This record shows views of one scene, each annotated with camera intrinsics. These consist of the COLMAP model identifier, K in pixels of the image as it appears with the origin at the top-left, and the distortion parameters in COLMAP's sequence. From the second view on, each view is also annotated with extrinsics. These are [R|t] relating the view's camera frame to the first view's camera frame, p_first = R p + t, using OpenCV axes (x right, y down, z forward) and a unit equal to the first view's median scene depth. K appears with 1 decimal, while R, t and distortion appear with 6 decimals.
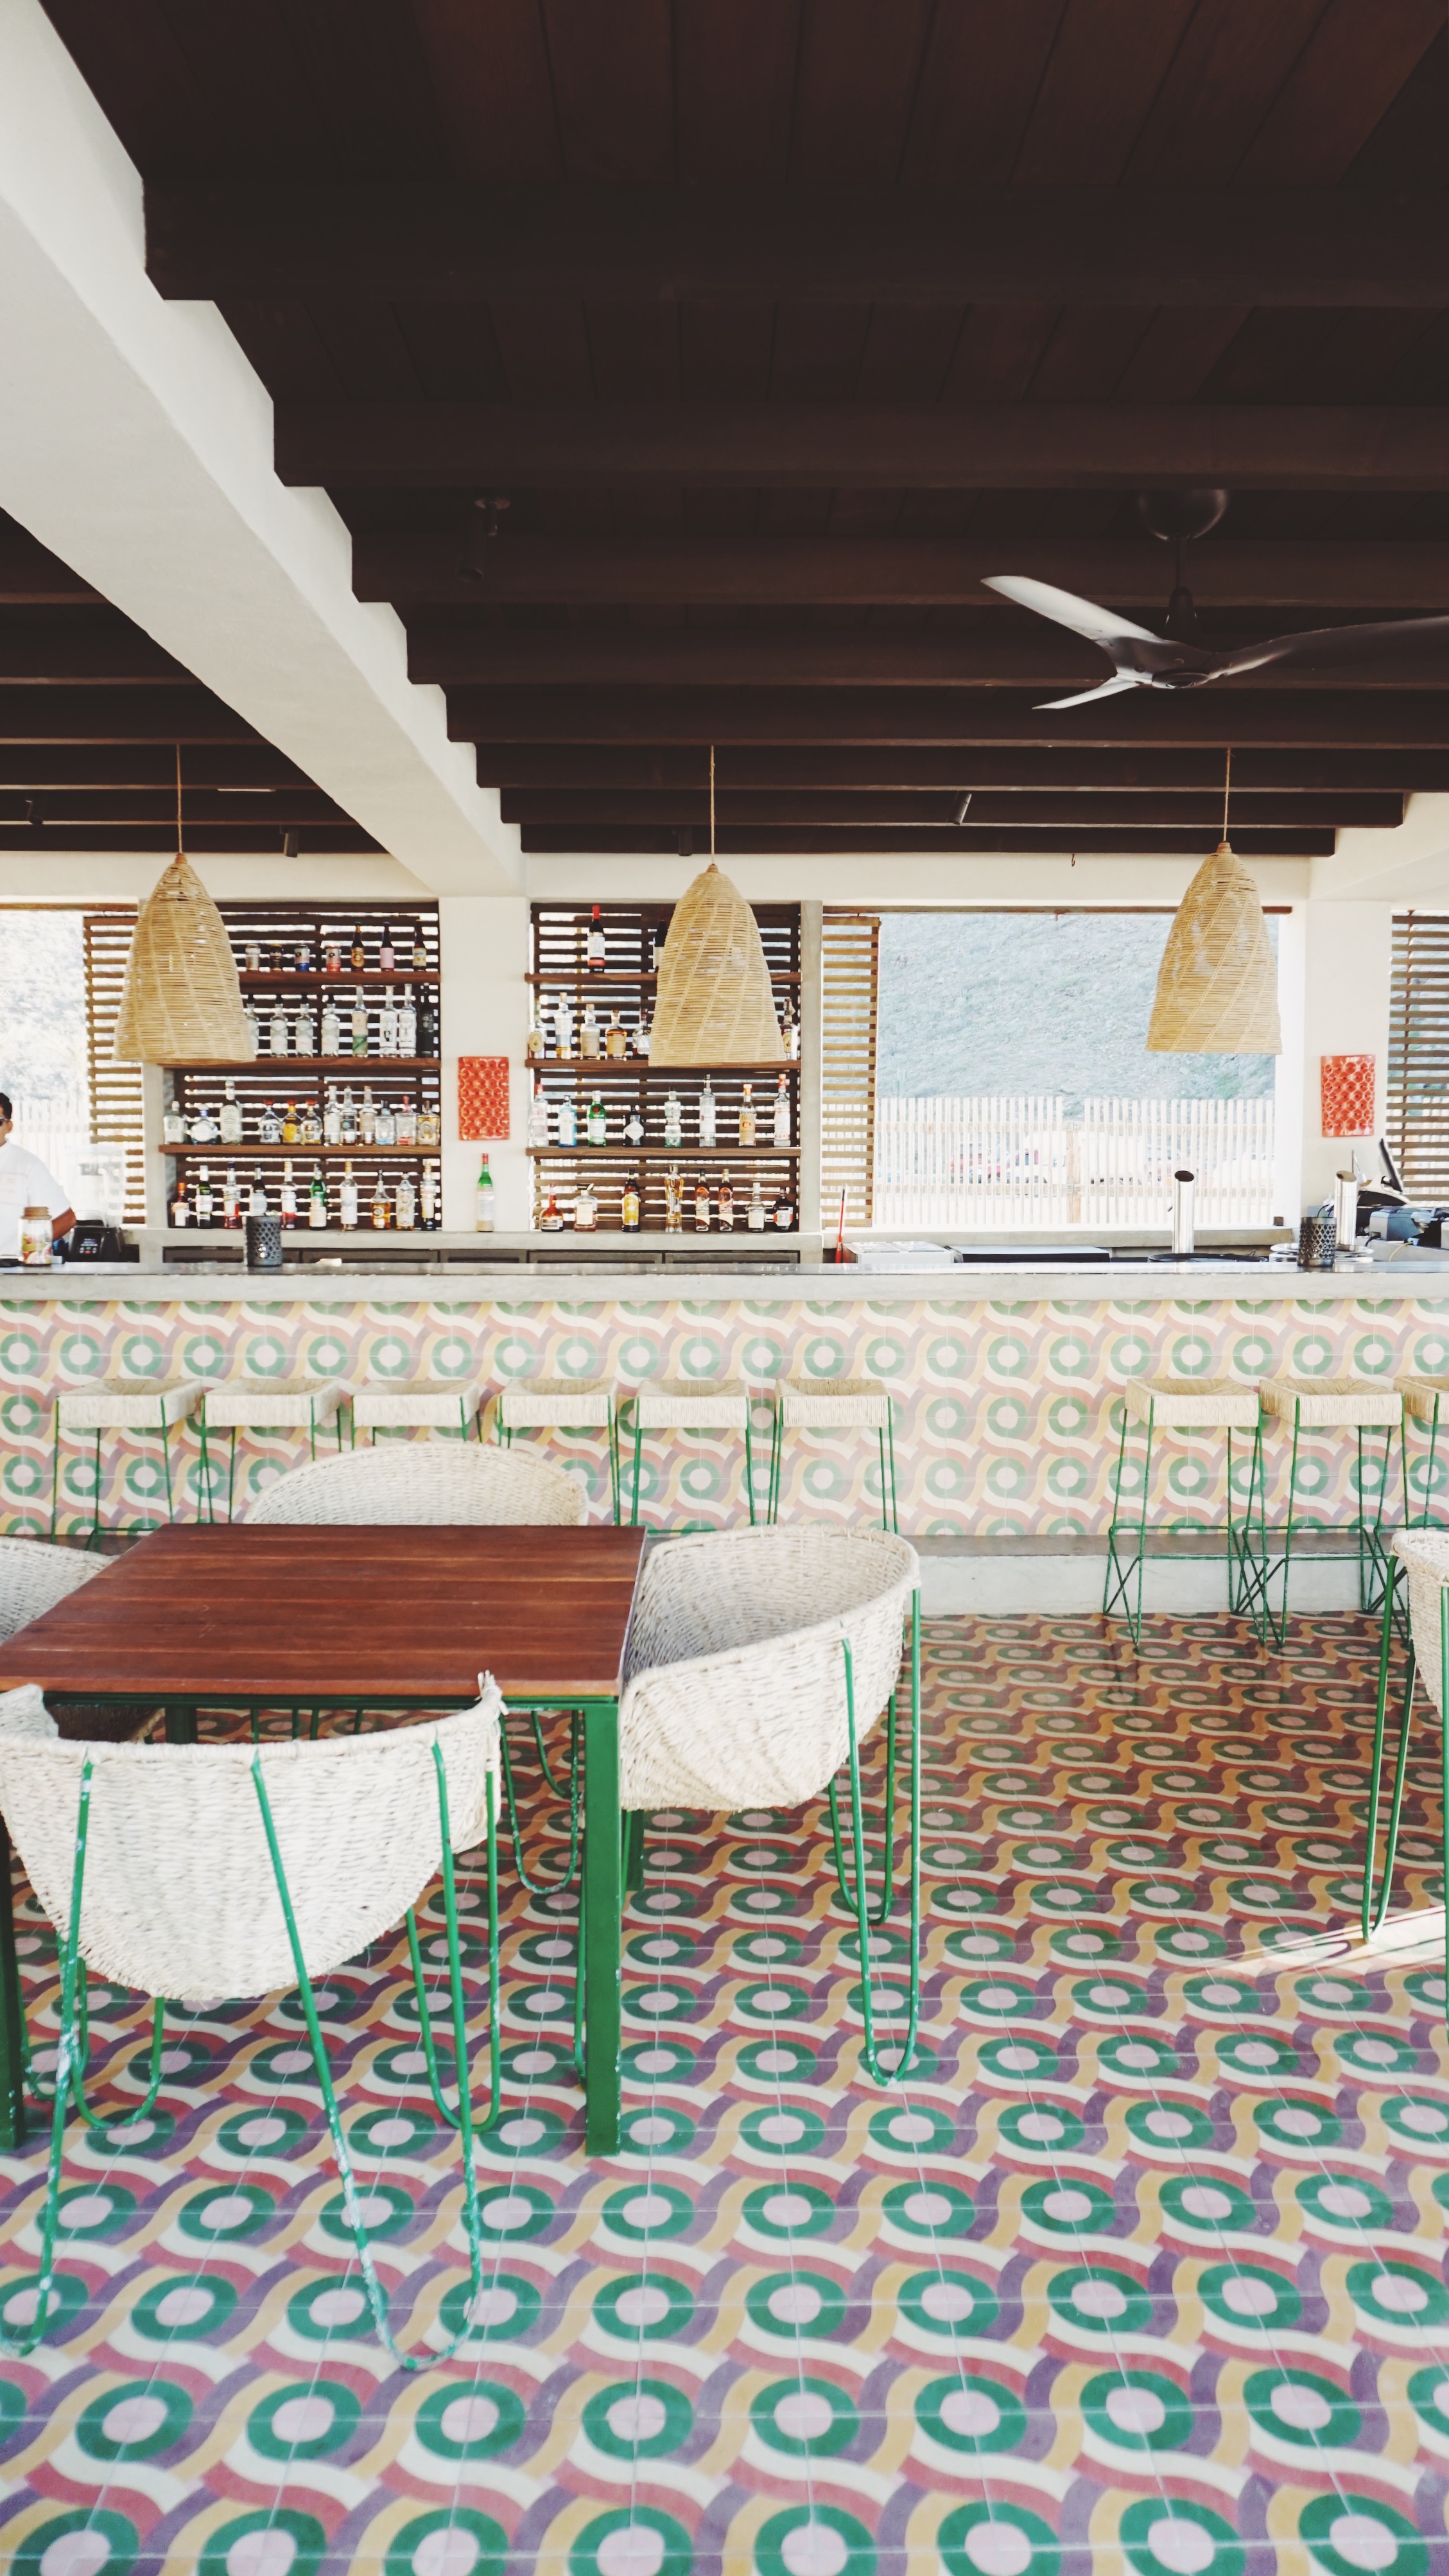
lens RADIAL K [[1704.9, 0, 698.3], [0, 1704.9, 1378.8], [0, 0, 1]] dist [-0.009972, 0.002168]
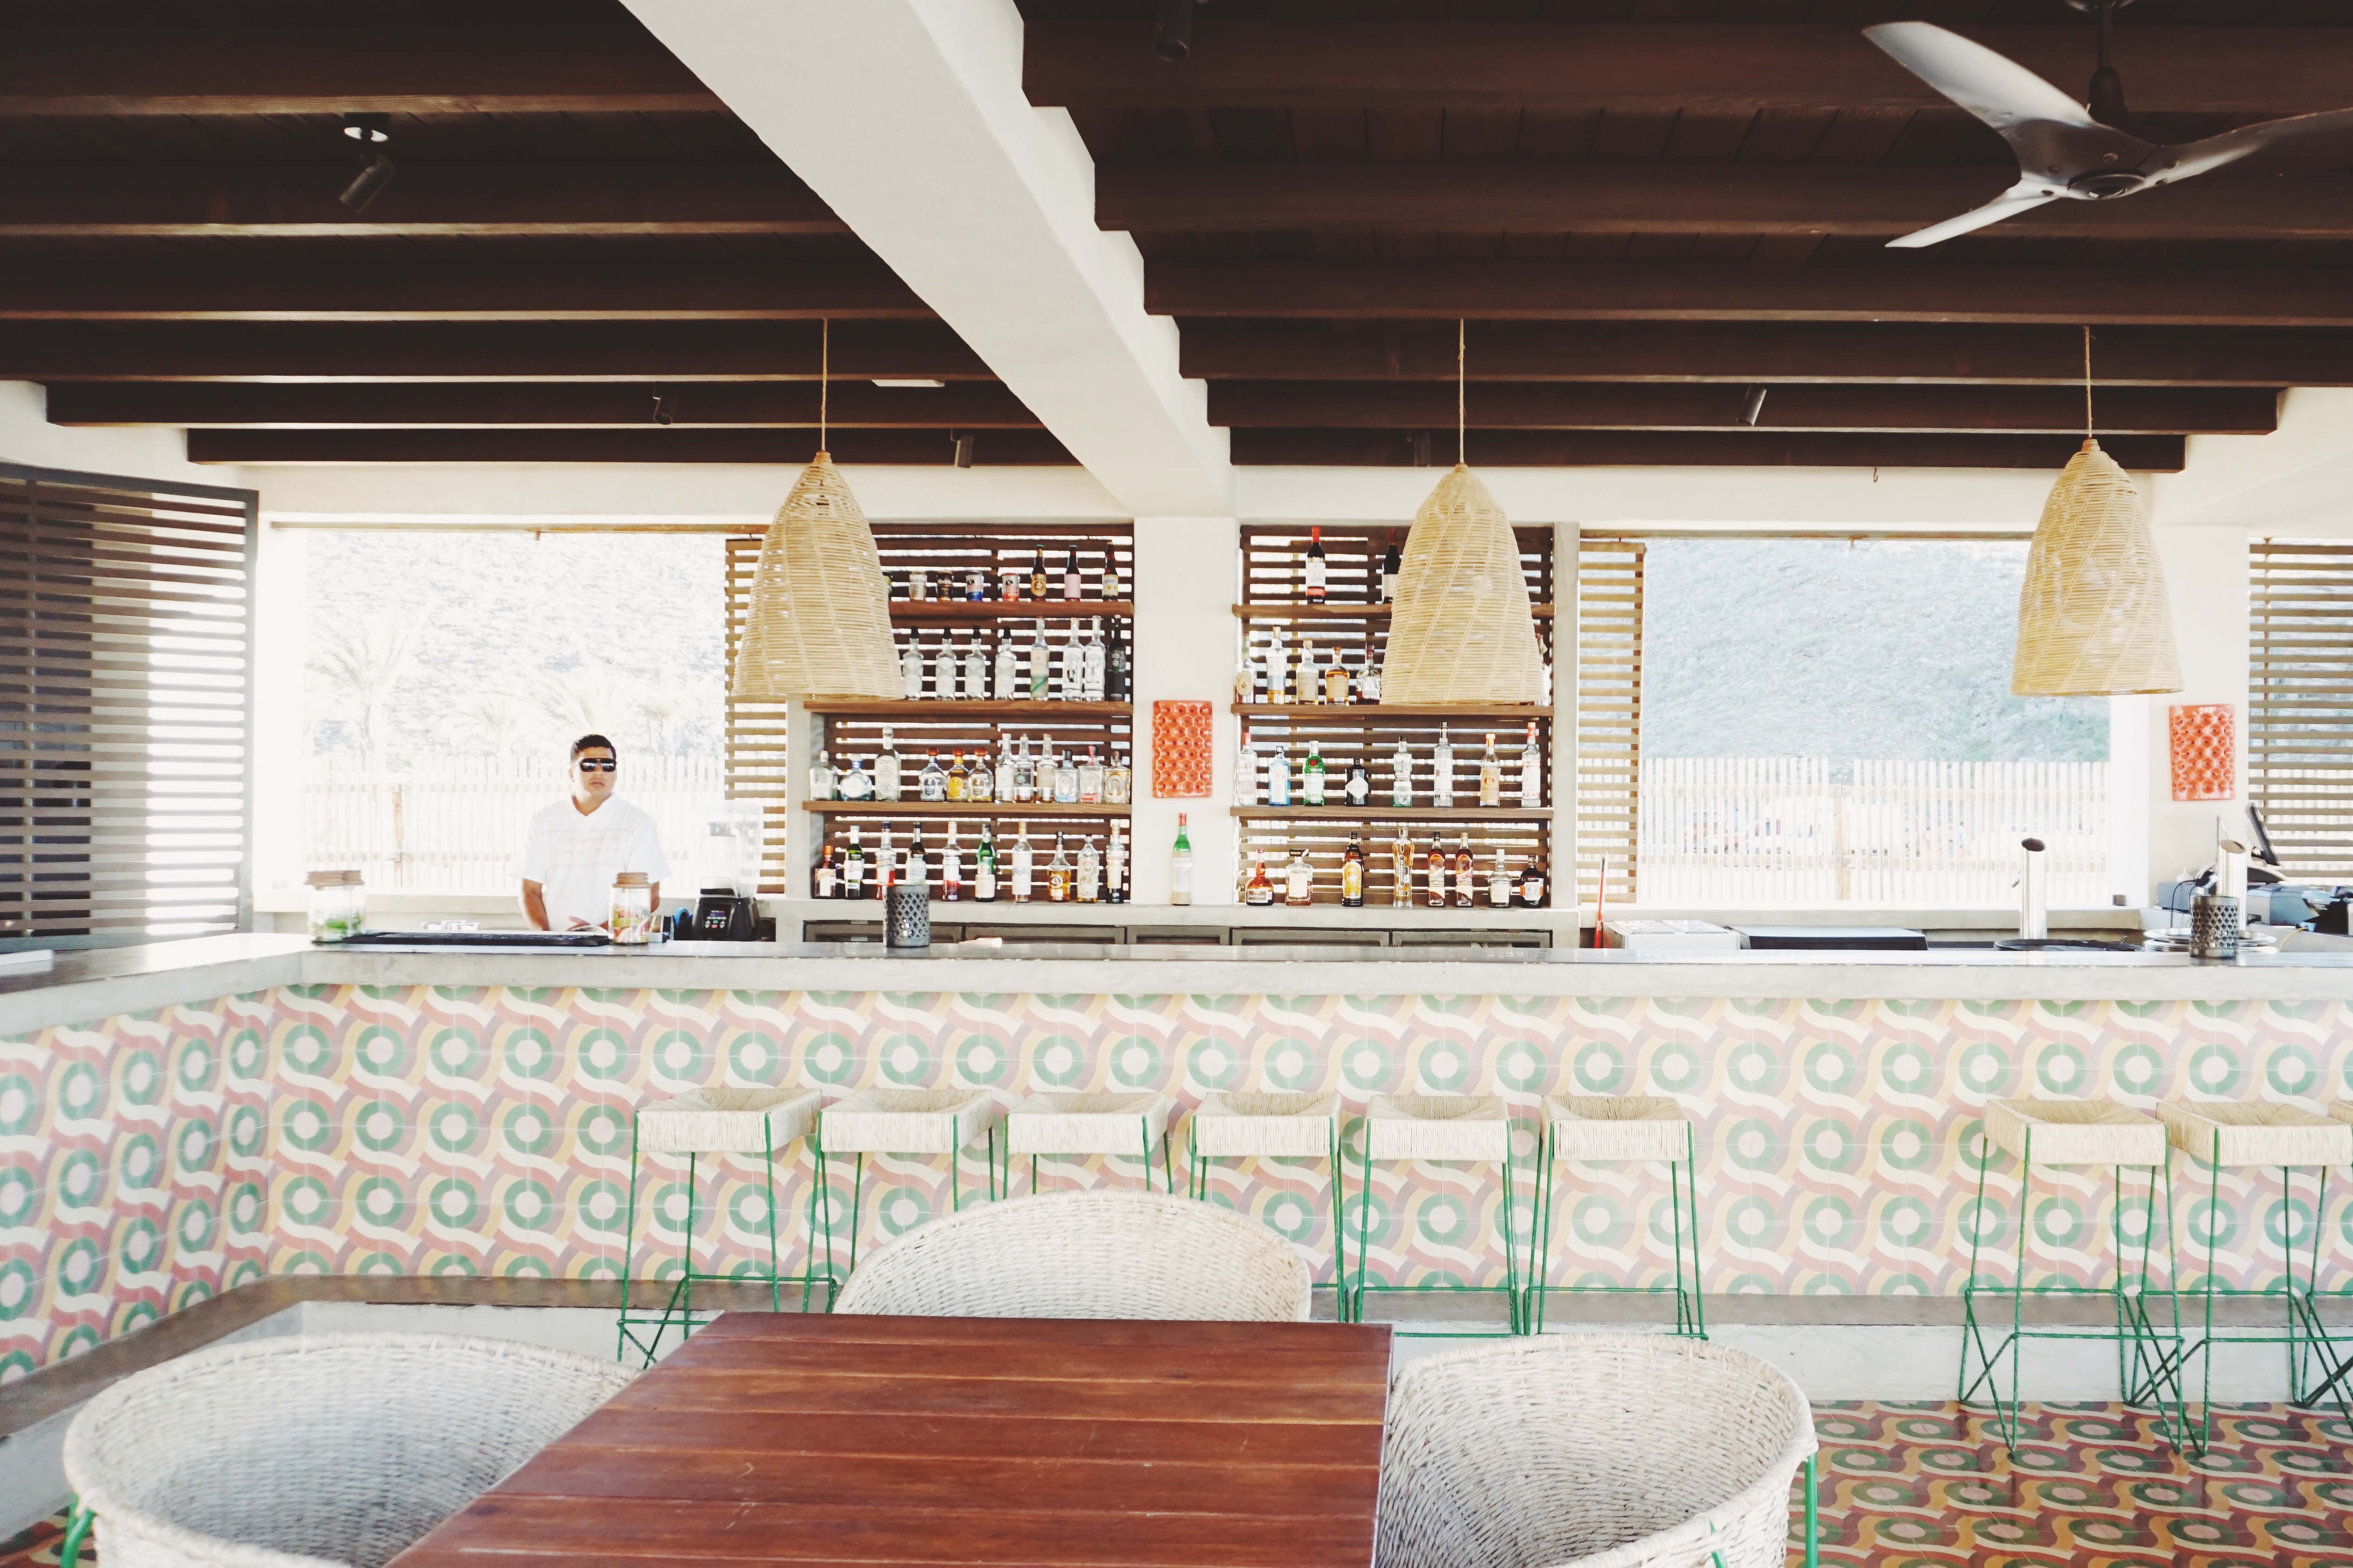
lens RADIAL K [[1834.8, 0, 1180.2], [0, 1834.8, 783.9], [0, 0, 1]] dist [0.059779, 0.000099]
pose [[0.991968, 0.000084, -0.126487, -0.010410], [-0.019089, 0.988645, -0.149052, -0.010342], [0.125038, 0.150269, 0.980706, 0.100126]]
